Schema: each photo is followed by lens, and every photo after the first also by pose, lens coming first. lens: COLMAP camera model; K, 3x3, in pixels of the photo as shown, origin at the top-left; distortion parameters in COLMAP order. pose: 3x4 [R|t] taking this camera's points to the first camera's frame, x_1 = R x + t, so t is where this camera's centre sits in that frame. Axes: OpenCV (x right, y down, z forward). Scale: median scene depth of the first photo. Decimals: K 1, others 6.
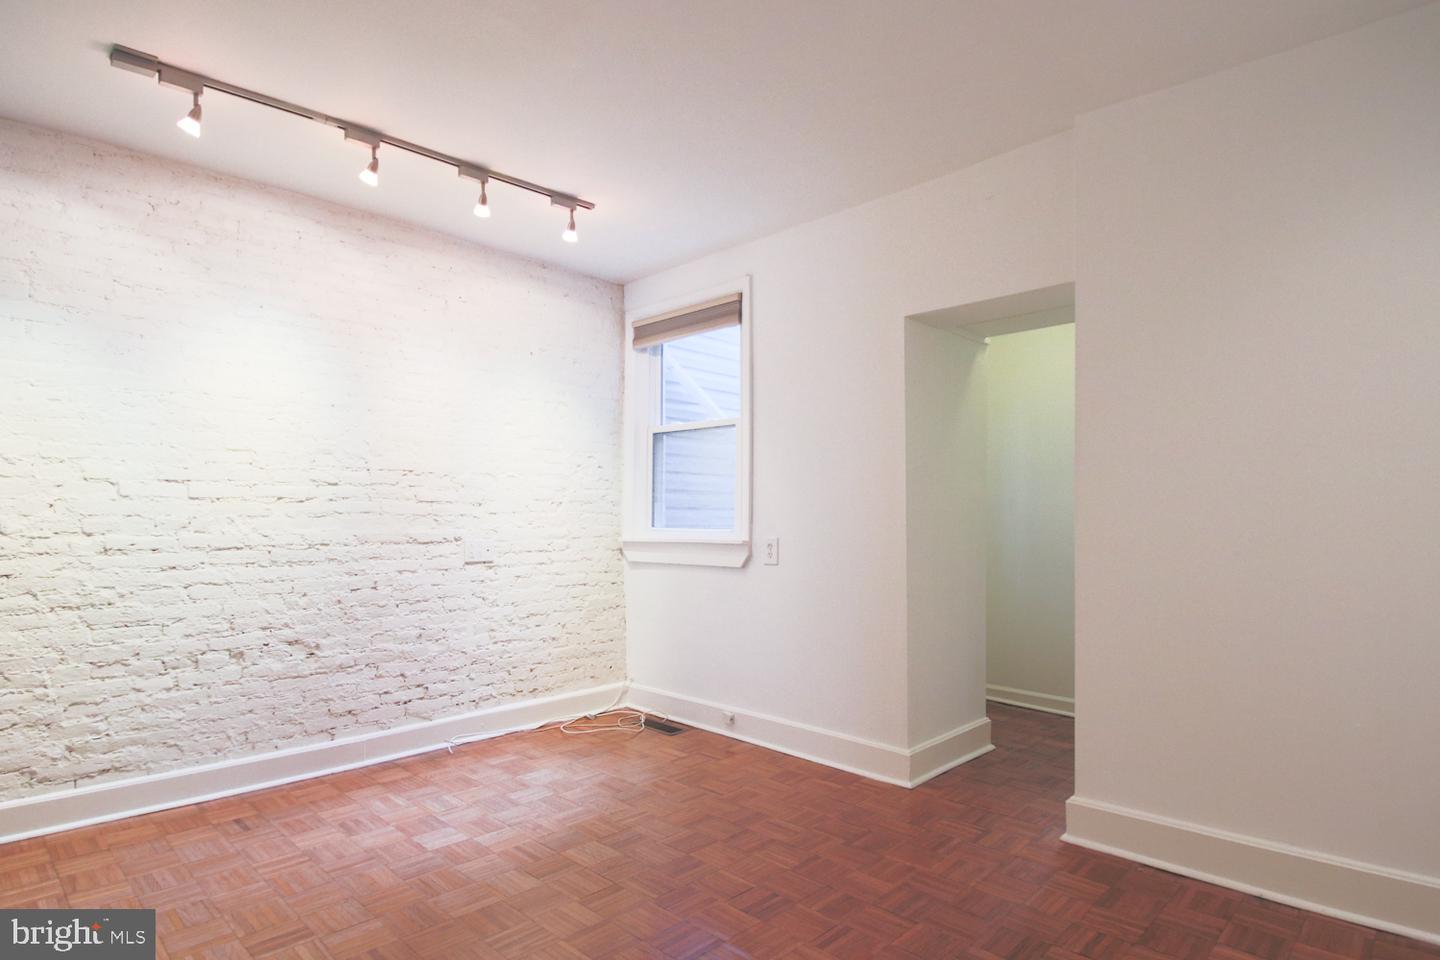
lens RADIAL K [[761.2, 0, 693.1], [0, 761.2, 525.6], [0, 0, 1]] dist [0.009388, -0.018774]
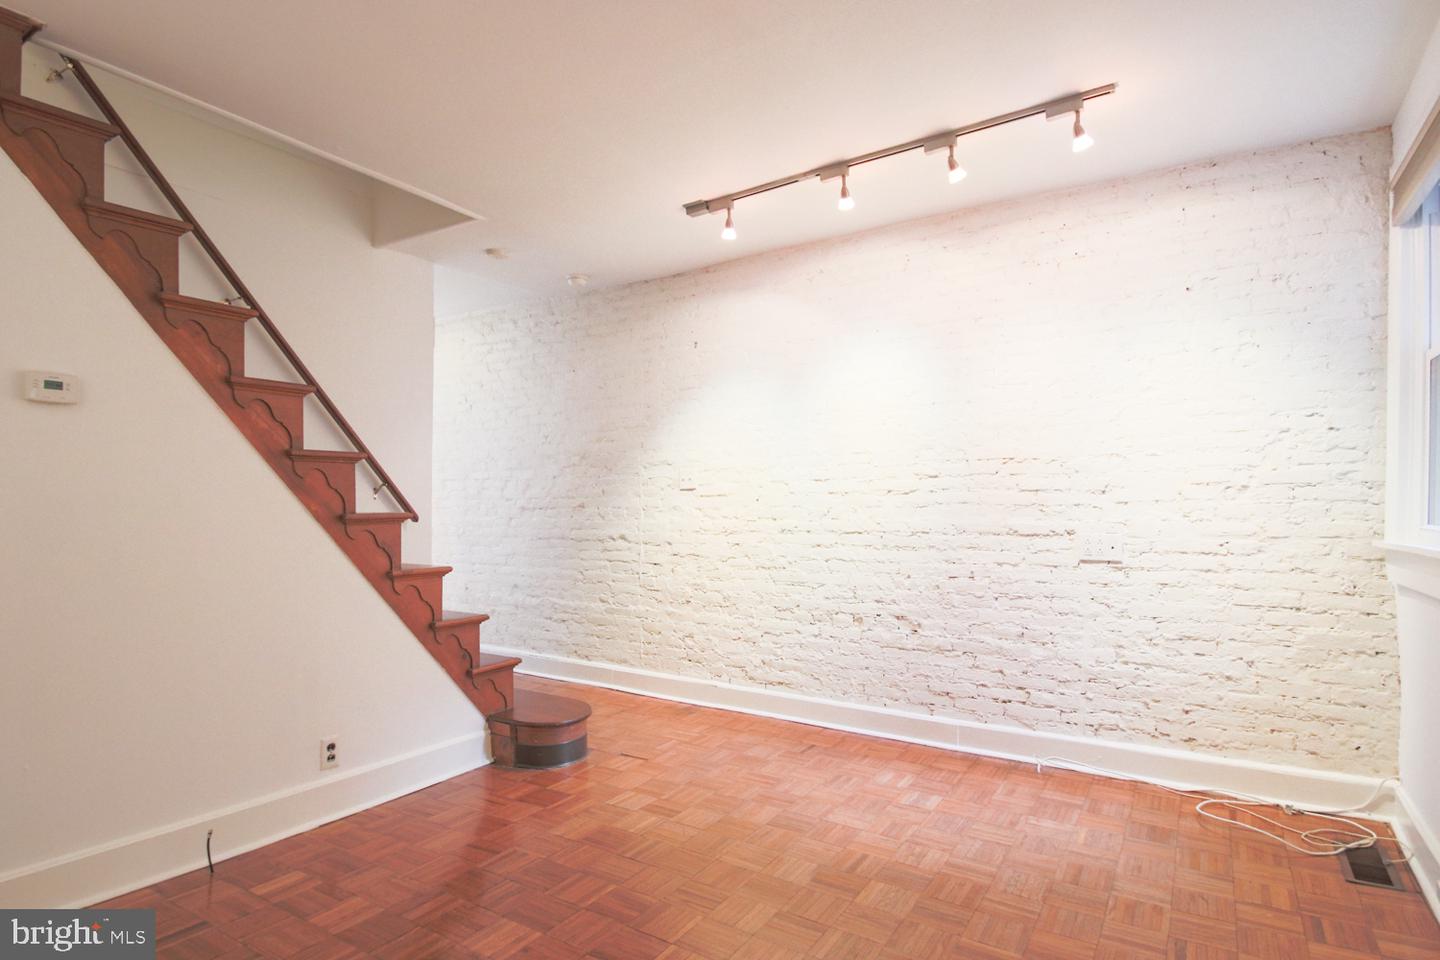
lens RADIAL K [[761.2, 0, 722.9], [0, 761.2, 506.4], [0, 0, 1]] dist [0.009388, -0.018774]
pose [[0.216616, -0.000368, -0.976257, 0.526500], [-0.008475, 0.999962, -0.002258, -0.007833], [0.976220, 0.008763, 0.216604, 0.492791]]
